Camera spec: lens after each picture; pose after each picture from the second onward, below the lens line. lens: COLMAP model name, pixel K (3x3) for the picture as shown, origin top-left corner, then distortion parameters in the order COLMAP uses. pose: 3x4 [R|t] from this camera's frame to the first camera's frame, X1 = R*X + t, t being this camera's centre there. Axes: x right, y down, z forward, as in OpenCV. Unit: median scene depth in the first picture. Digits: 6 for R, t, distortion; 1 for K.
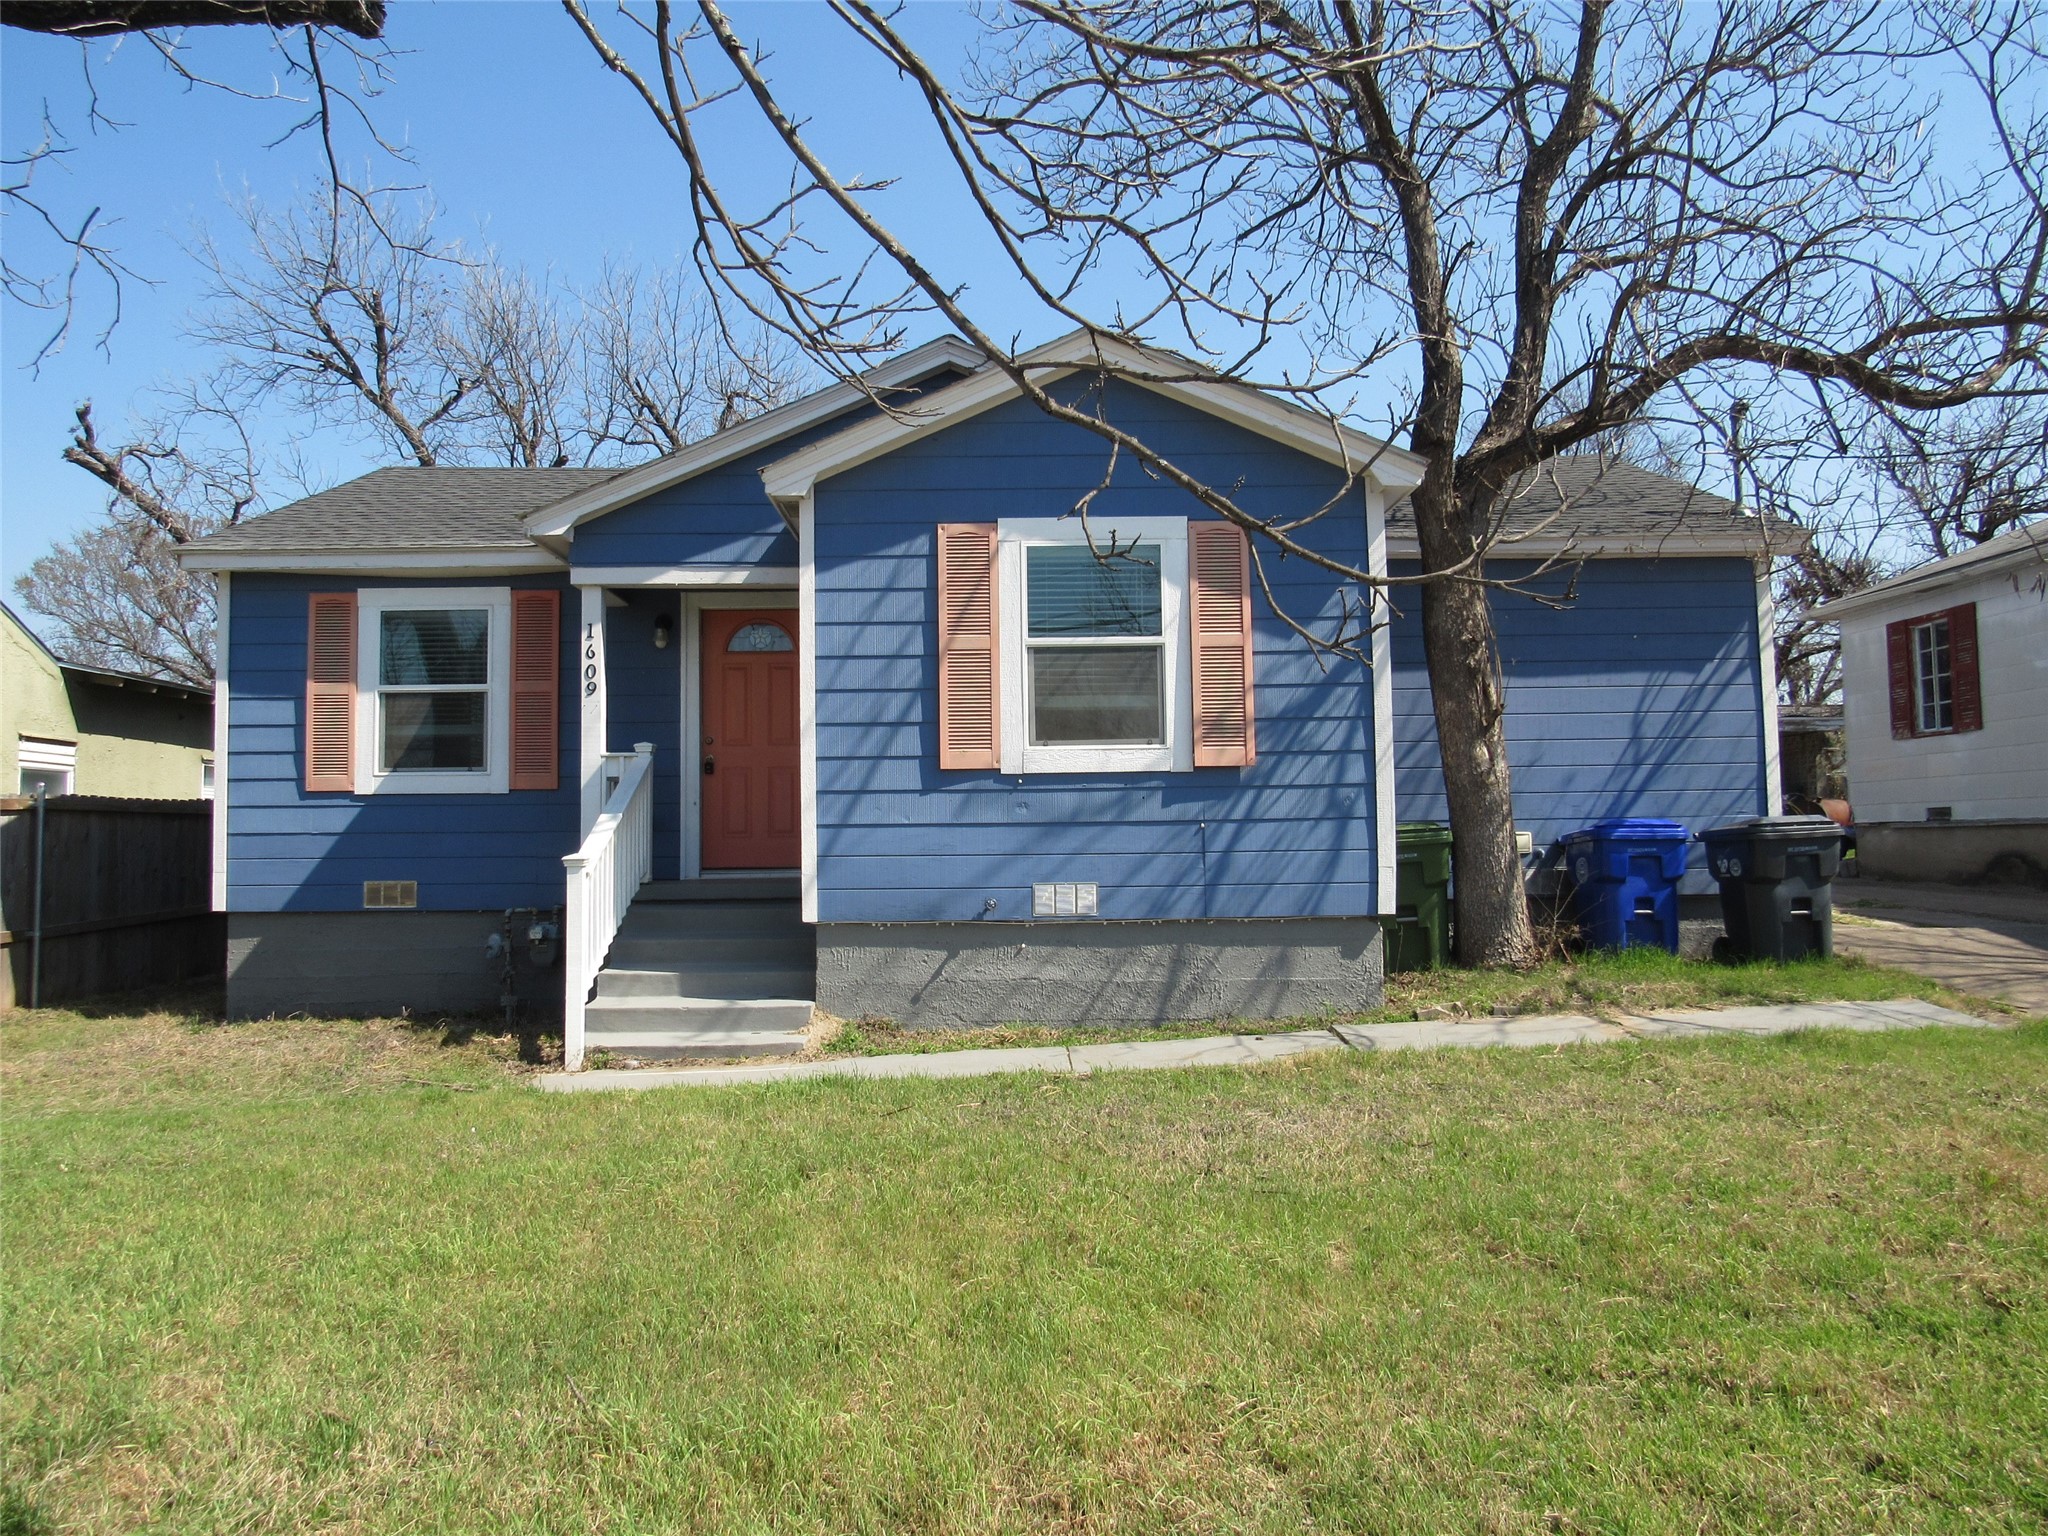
lens RADIAL K [[1458.5, 0, 1020.7], [0, 1458.5, 766.8], [0, 0, 1]] dist [-0.019791, -0.005603]
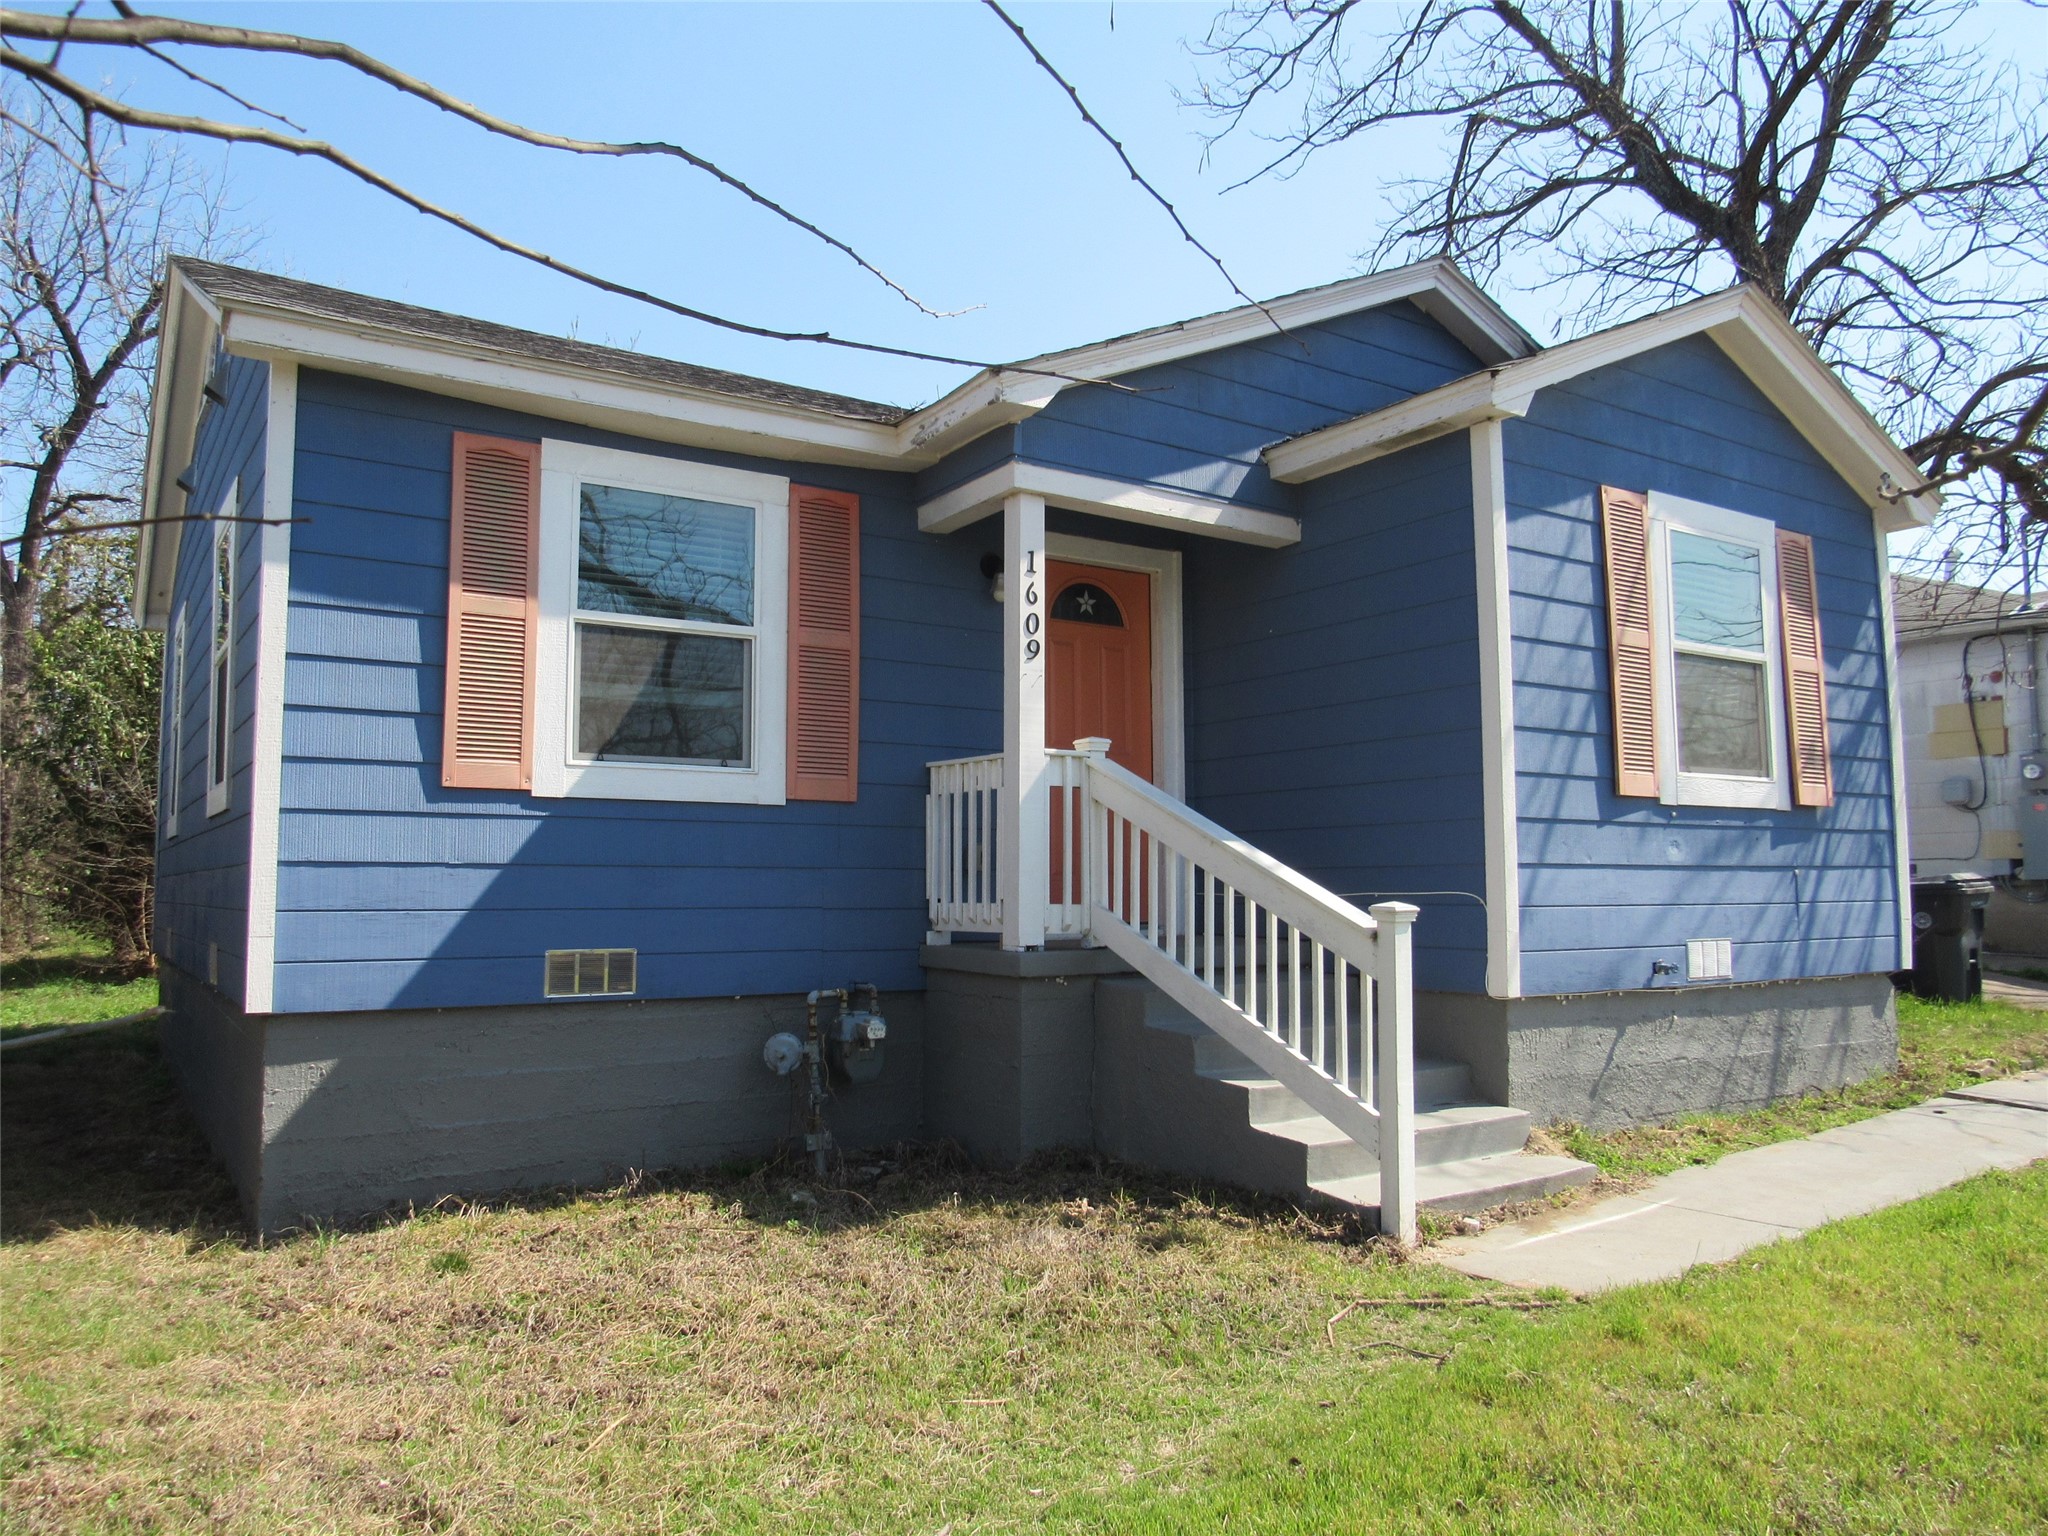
lens RADIAL K [[1458.5, 0, 1027.1], [0, 1458.5, 768.9], [0, 0, 1]] dist [-0.019791, -0.005603]
pose [[0.837995, 0.053744, 0.543024, -0.729039], [-0.033985, 0.998346, -0.046363, 0.033872], [-0.544618, 0.020397, 0.838436, 0.507865]]
